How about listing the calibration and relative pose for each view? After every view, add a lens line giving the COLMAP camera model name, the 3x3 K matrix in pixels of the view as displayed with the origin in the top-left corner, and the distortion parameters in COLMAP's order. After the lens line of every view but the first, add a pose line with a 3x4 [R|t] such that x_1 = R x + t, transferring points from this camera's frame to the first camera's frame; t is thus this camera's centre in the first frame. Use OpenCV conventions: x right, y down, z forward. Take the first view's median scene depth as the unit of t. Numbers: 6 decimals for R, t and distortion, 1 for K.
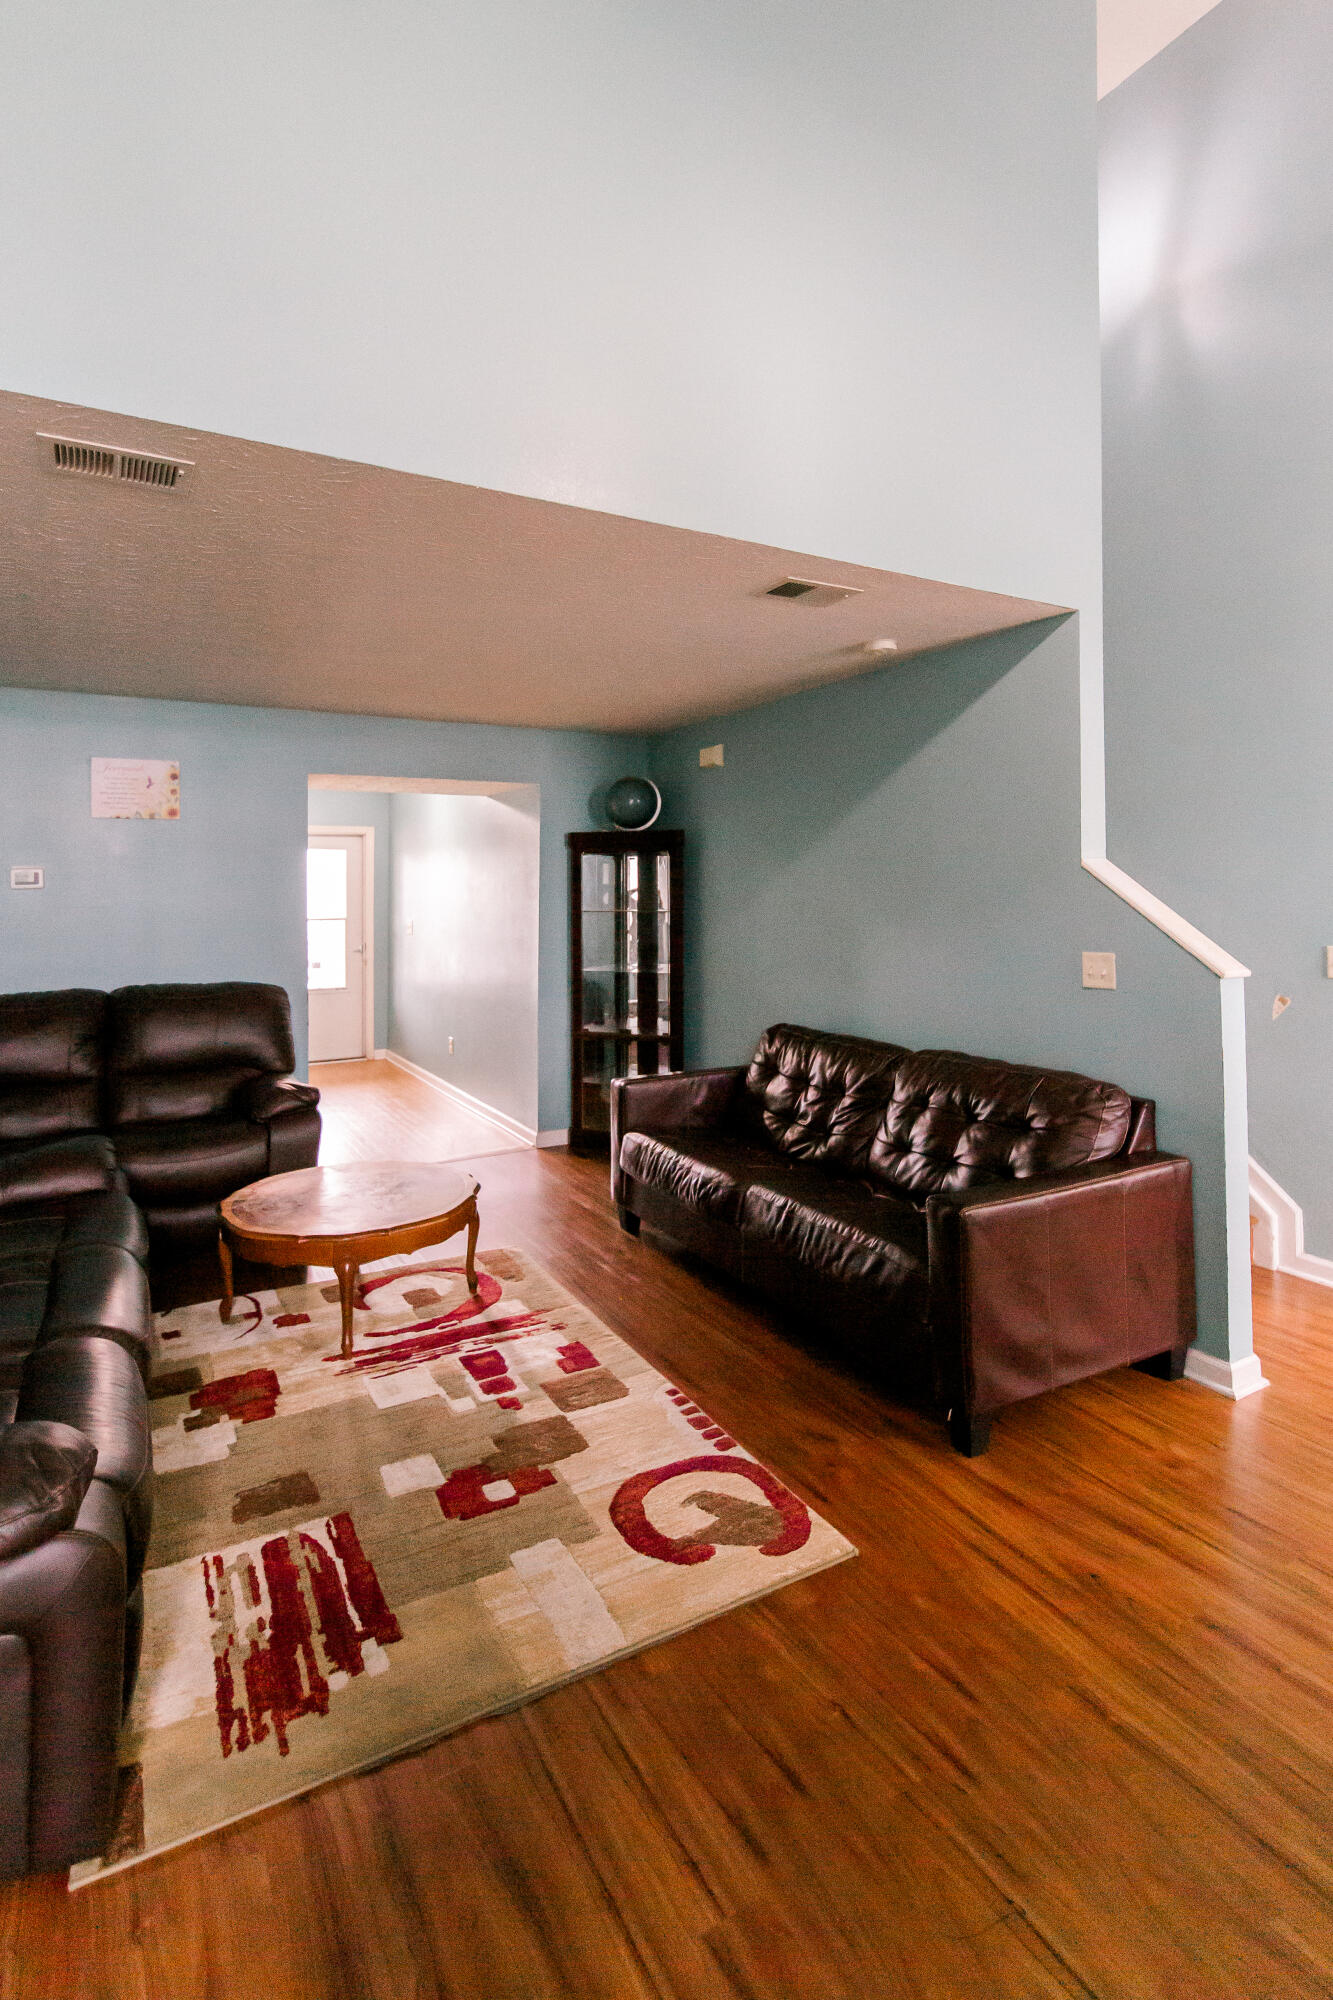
lens RADIAL K [[966.6, 0, 651.3], [0, 966.6, 864.3], [0, 0, 1]] dist [-0.000237, -0.000330]
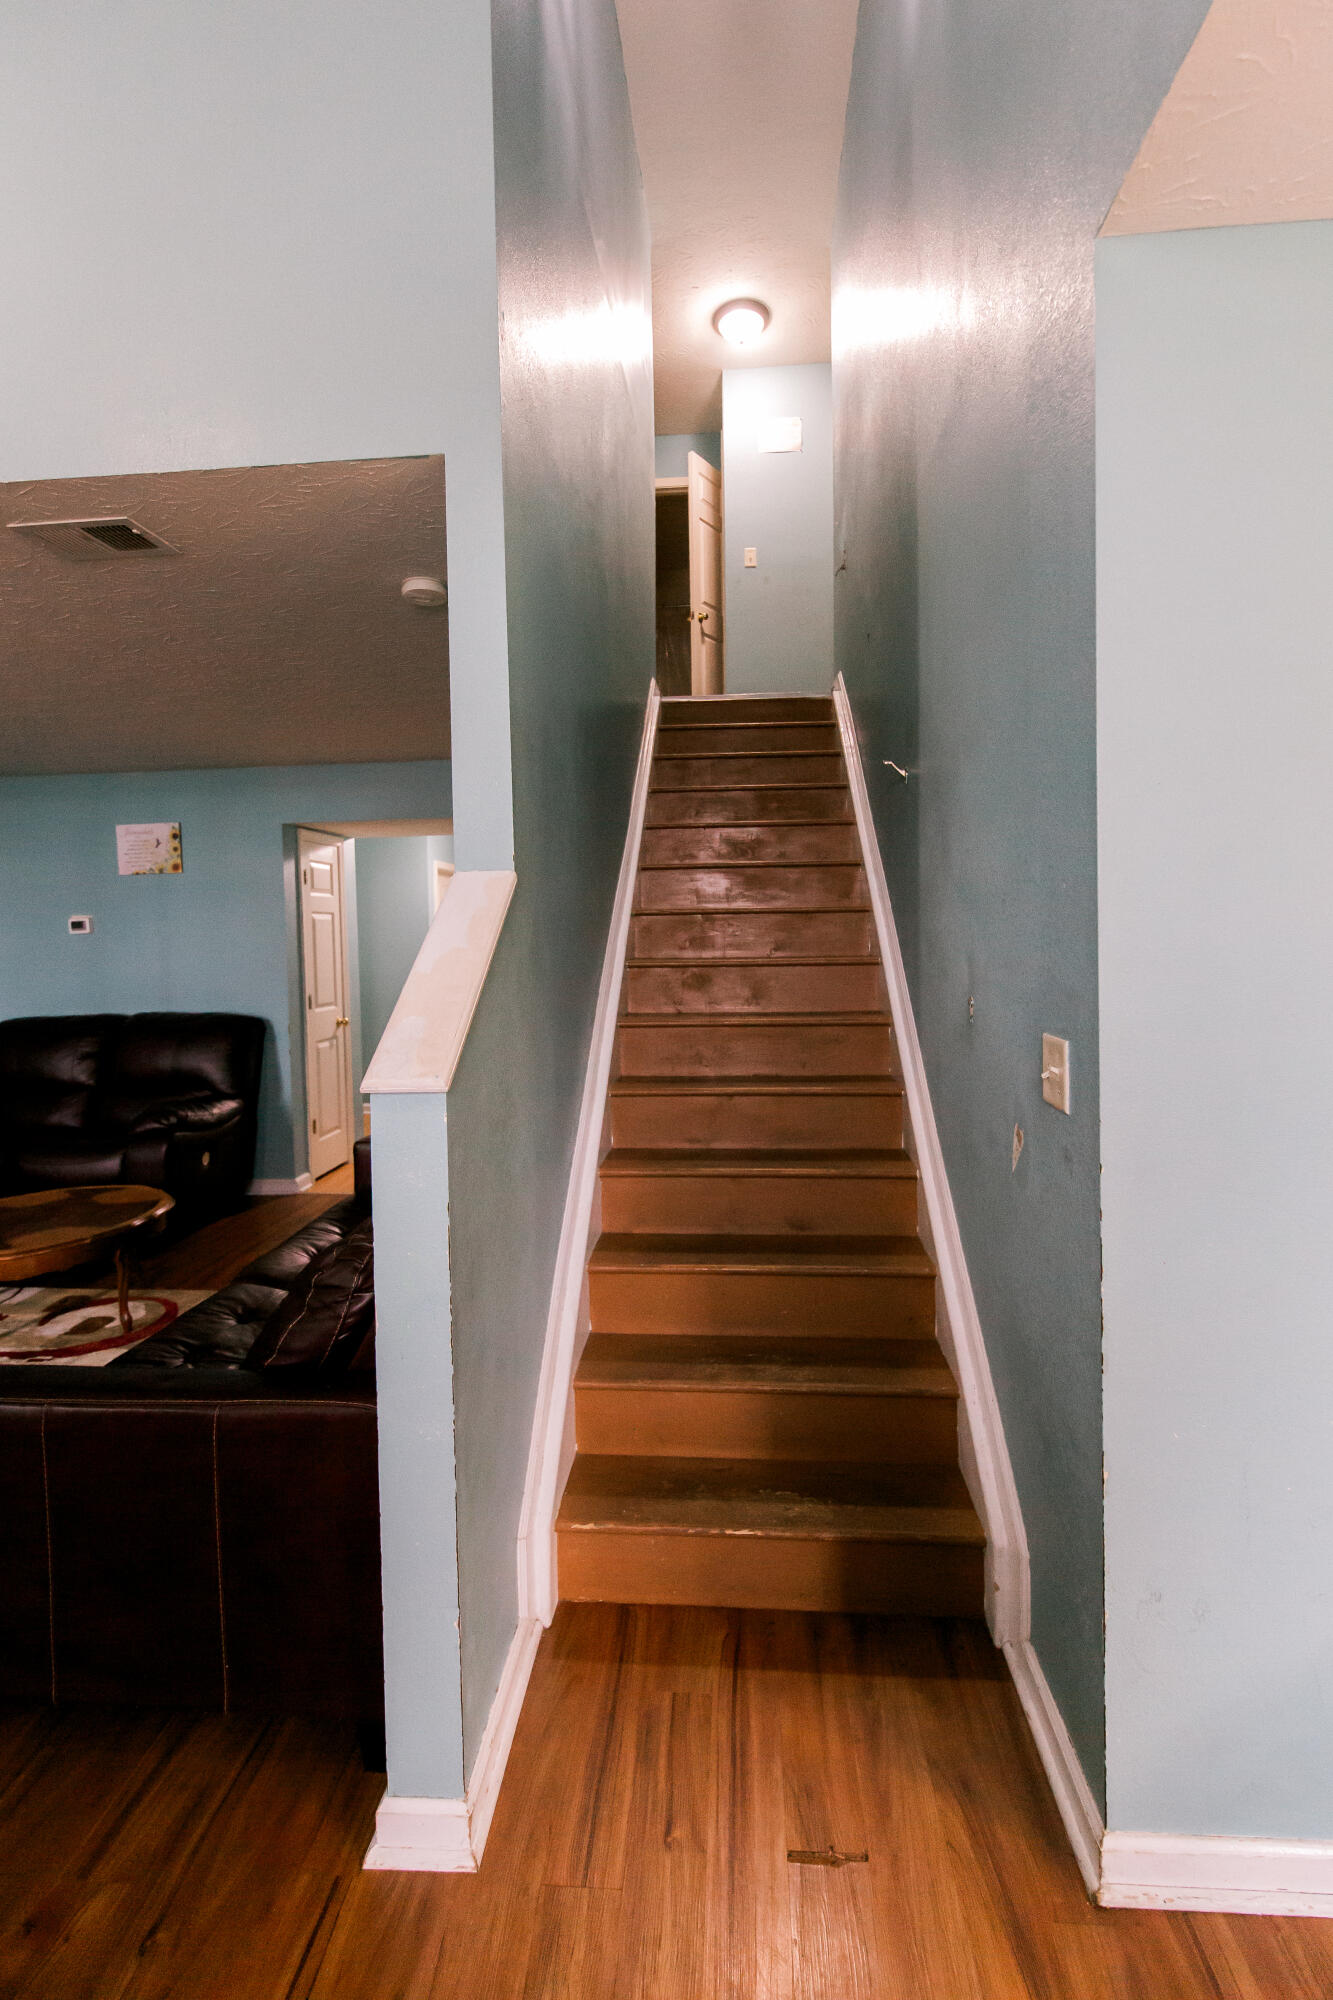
lens RADIAL K [[882.7, 0, 672.7], [0, 882.7, 966.3], [0, 0, 1]] dist [0.000582, 0.000004]
pose [[0.838026, 0.010439, -0.545531, 0.951793], [0.031735, 0.997192, 0.067832, 0.020581], [0.544707, -0.074157, 0.835341, 0.680117]]
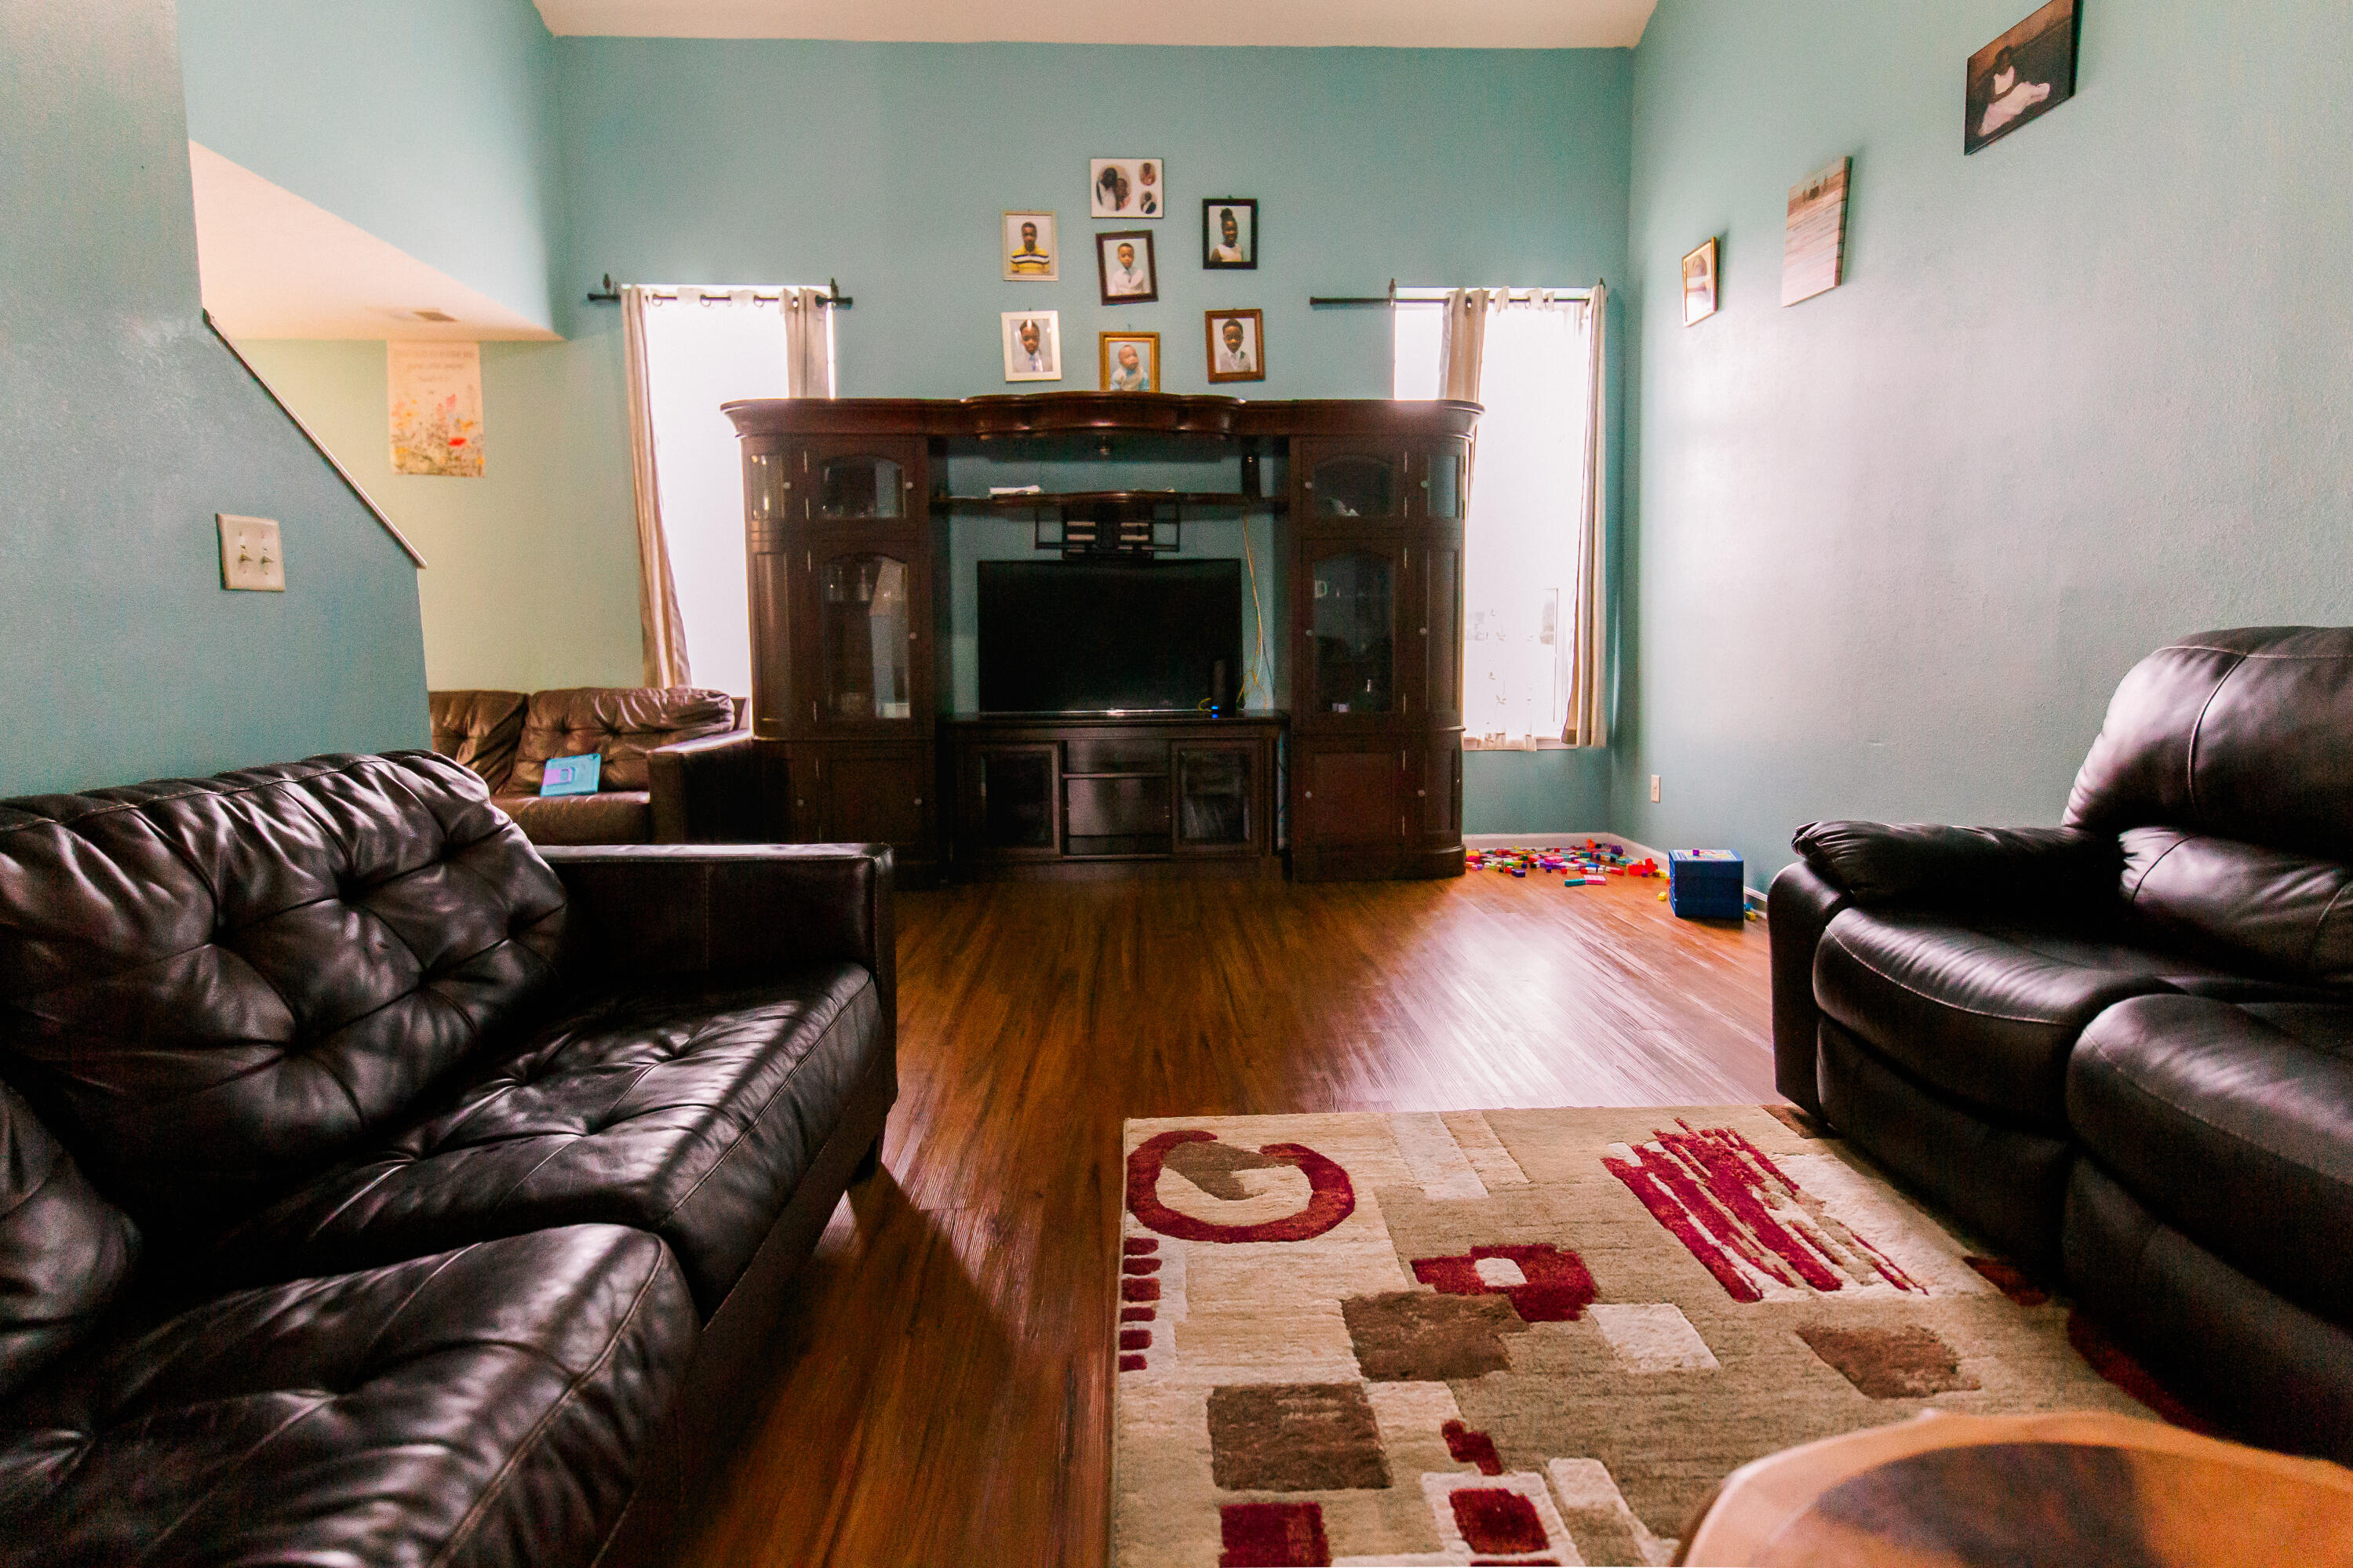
lens RADIAL K [[1056.6, 0, 1175.7], [0, 1056.6, 747.4], [0, 0, 1]] dist [-0.000409, -0.000025]
pose [[-0.894063, -0.029756, 0.446952, -0.218725], [0.000038, 0.997786, 0.066502, 0.188137], [-0.447942, 0.059474, -0.892082, 1.386841]]
